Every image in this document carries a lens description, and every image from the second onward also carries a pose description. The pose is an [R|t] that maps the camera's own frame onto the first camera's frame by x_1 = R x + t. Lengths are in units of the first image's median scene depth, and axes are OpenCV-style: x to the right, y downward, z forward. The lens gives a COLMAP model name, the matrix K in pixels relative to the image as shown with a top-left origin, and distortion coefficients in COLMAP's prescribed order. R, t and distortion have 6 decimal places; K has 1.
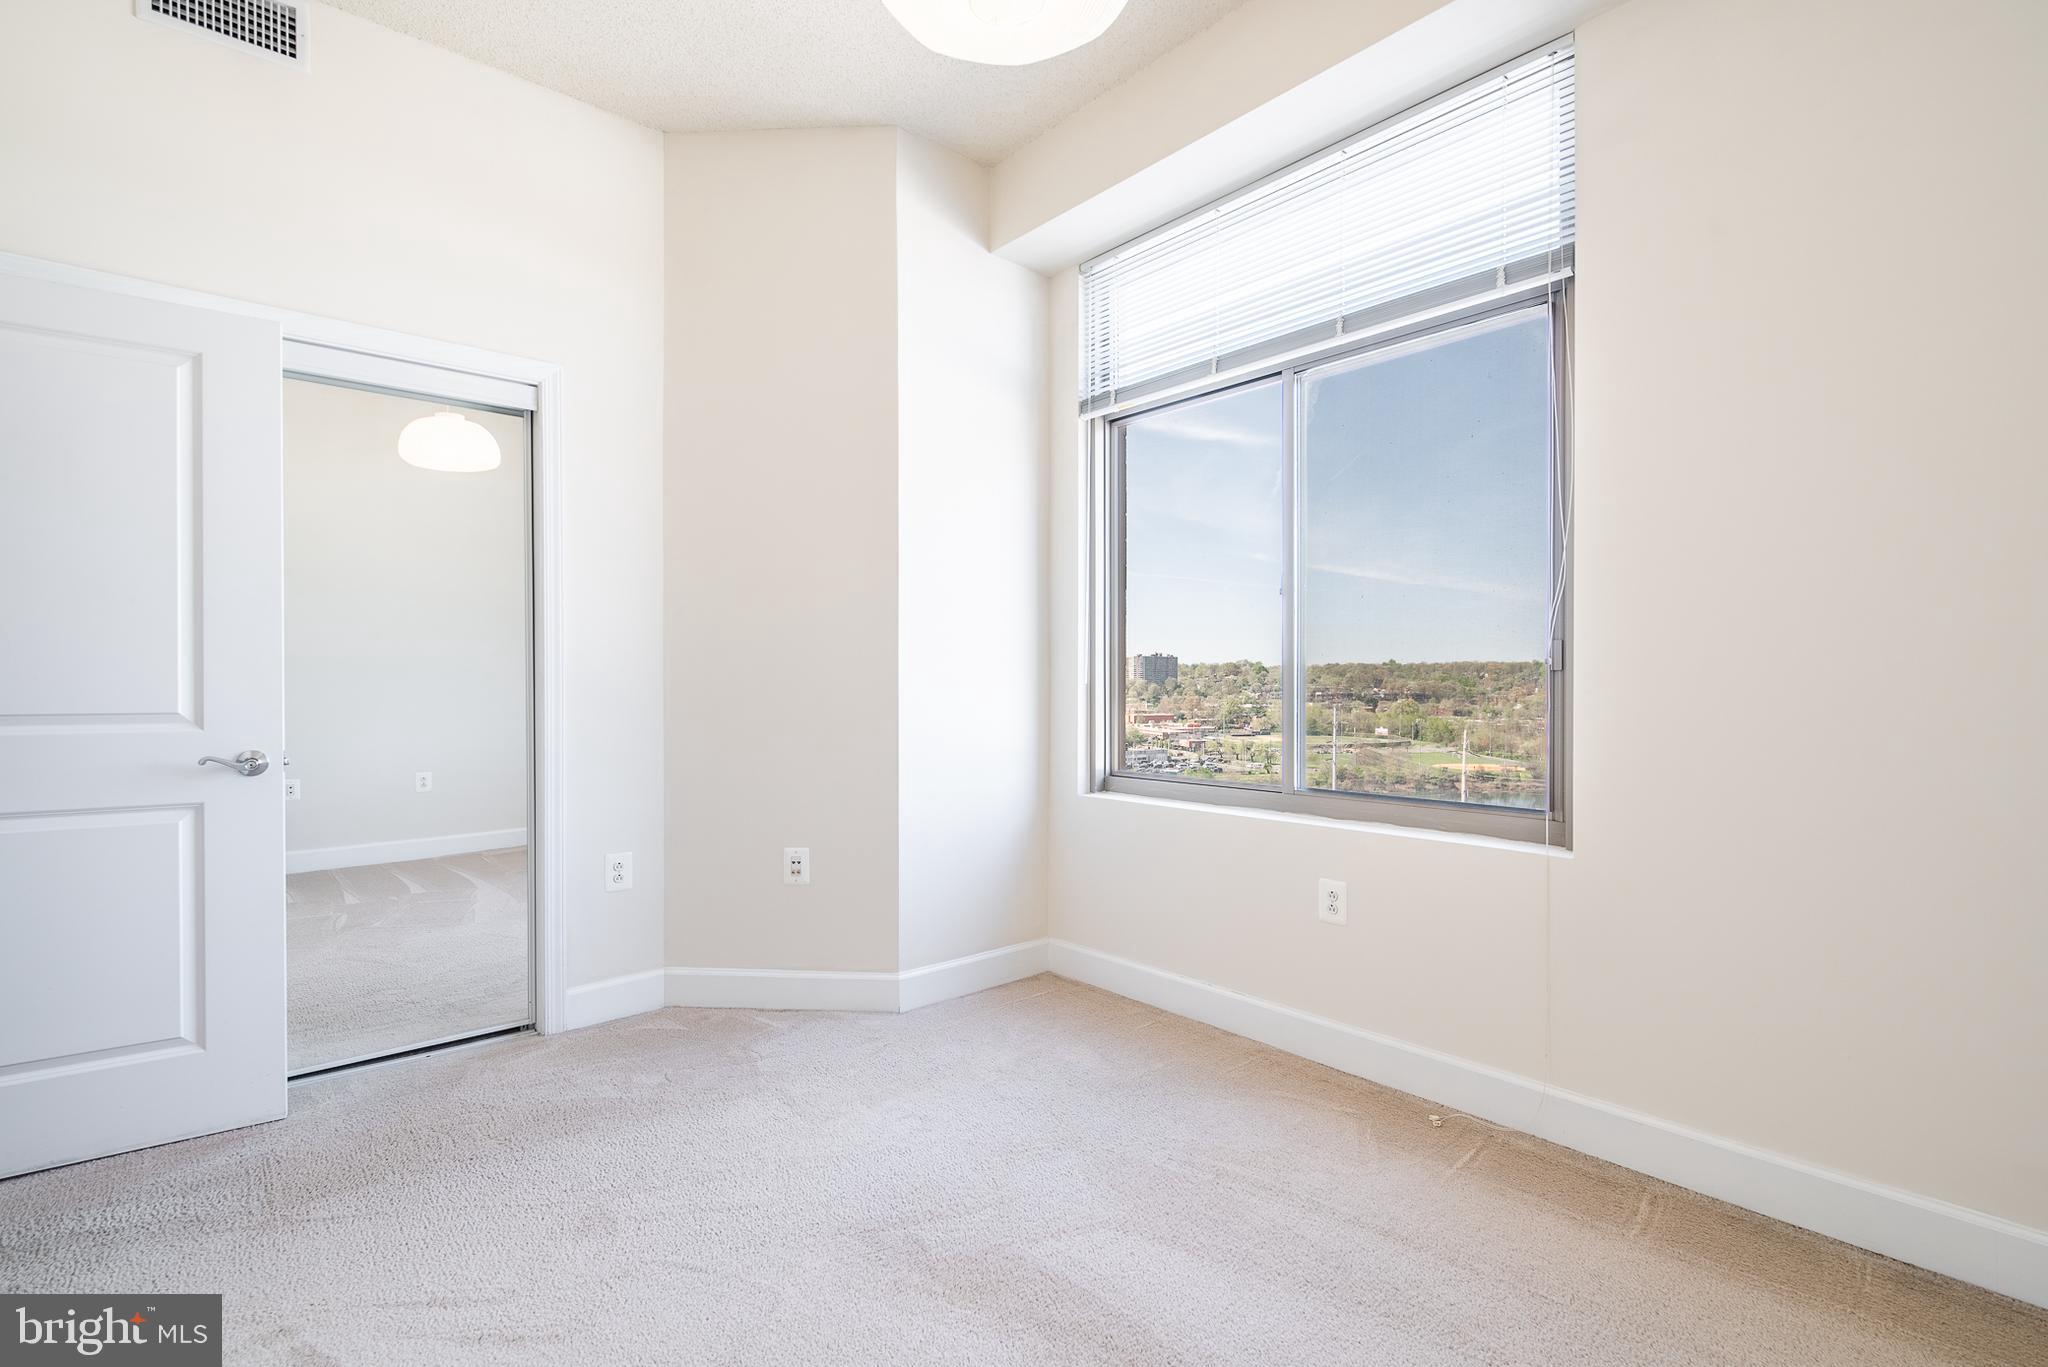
lens RADIAL K [[954.2, 0, 1027.3], [0, 954.2, 664.2], [0, 0, 1]] dist [0.001258, 0.000290]
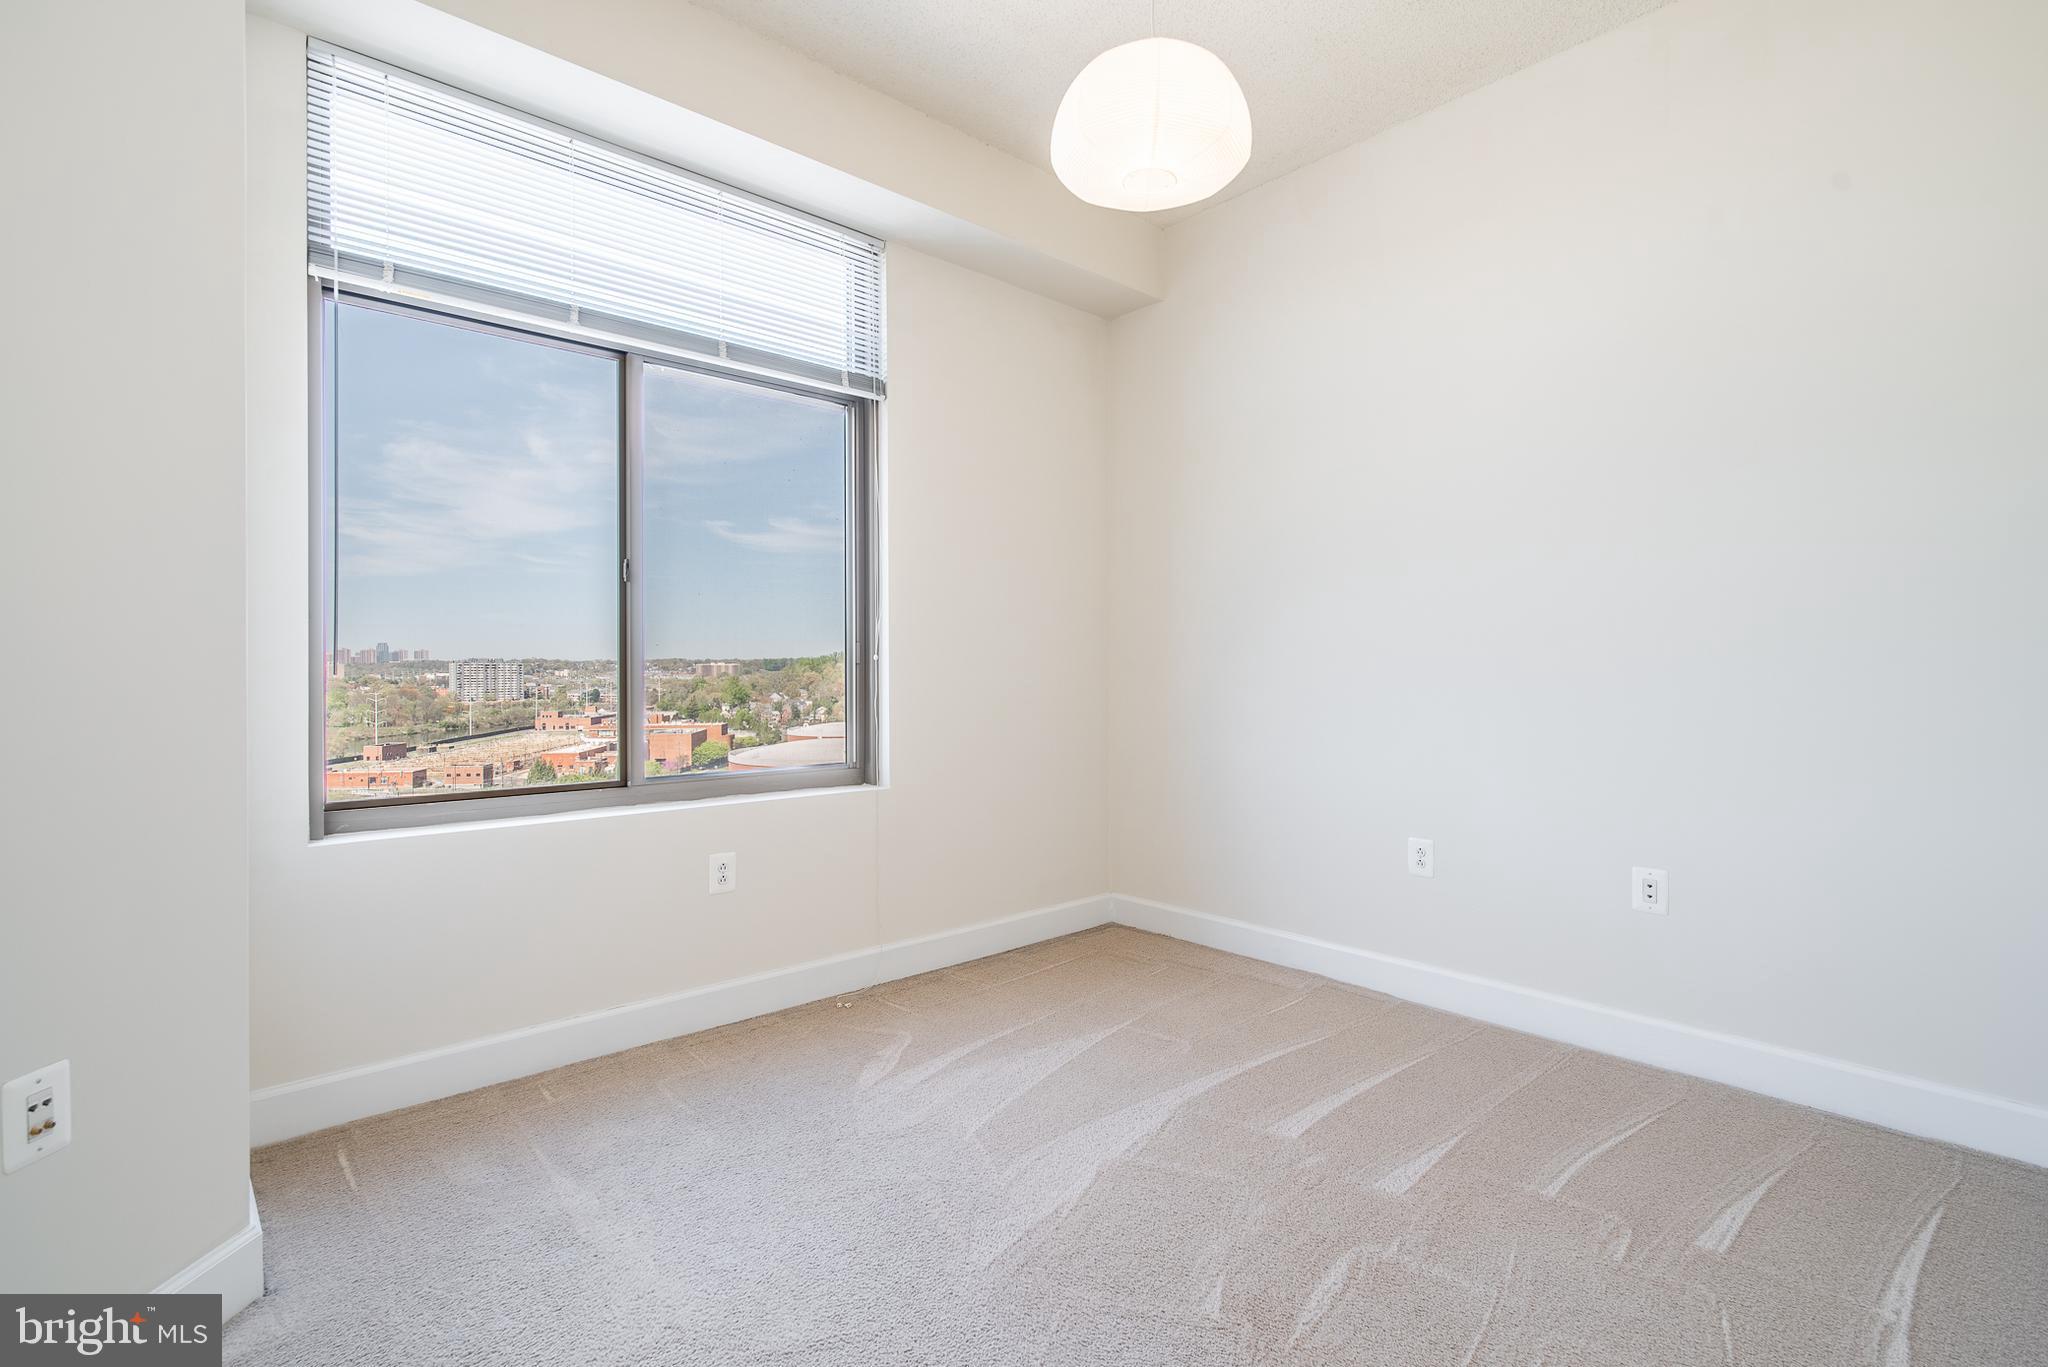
lens RADIAL K [[952.3, 0, 868.0], [0, 952.3, 685.3], [0, 0, 1]] dist [-0.001776, -0.000161]
pose [[0.051757, 0.009750, 0.998612, -0.687336], [0.000264, 0.999952, -0.009777, 0.040485], [-0.998660, 0.000769, 0.051752, 0.703142]]
